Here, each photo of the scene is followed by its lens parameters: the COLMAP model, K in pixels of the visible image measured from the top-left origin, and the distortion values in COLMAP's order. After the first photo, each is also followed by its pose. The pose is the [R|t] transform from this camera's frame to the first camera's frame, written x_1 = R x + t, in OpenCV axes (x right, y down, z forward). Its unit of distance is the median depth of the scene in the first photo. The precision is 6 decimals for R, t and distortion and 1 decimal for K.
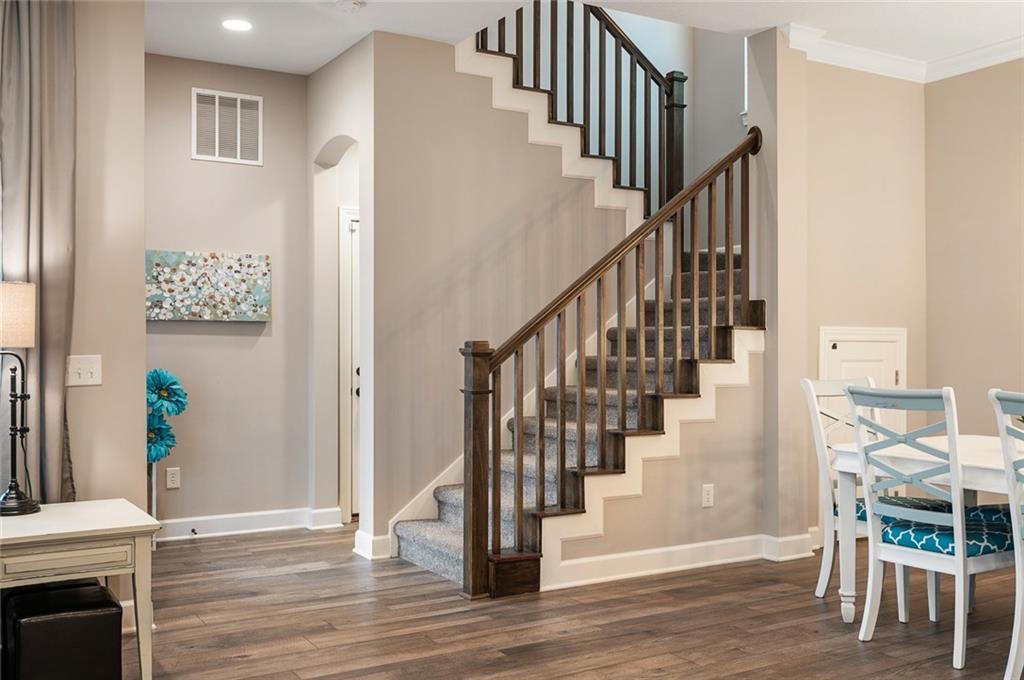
lens RADIAL K [[963.6, 0, 513.0], [0, 963.6, 342.0], [0, 0, 1]] dist [-0.003974, 0.000000]
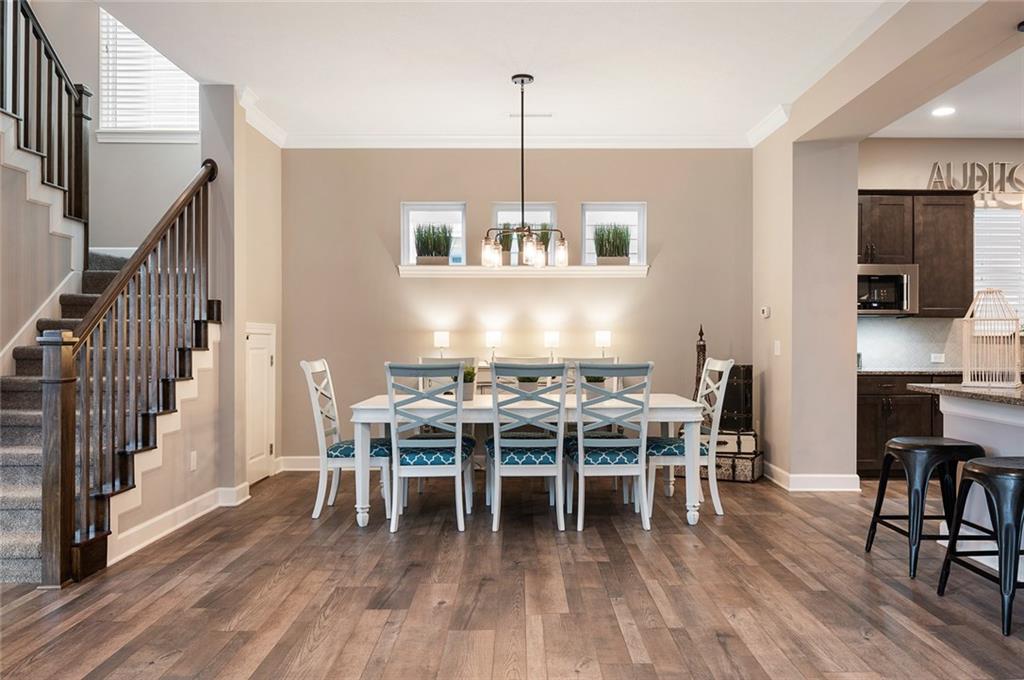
lens RADIAL K [[790.5, 0, 518.4], [0, 790.5, 336.9], [0, 0, 1]] dist [-0.007816, -0.011231]
pose [[0.496970, 0.006145, 0.867746, -0.489977], [-0.006084, 0.999975, -0.003597, 0.006323], [-0.867746, -0.003492, 0.496995, 0.175008]]
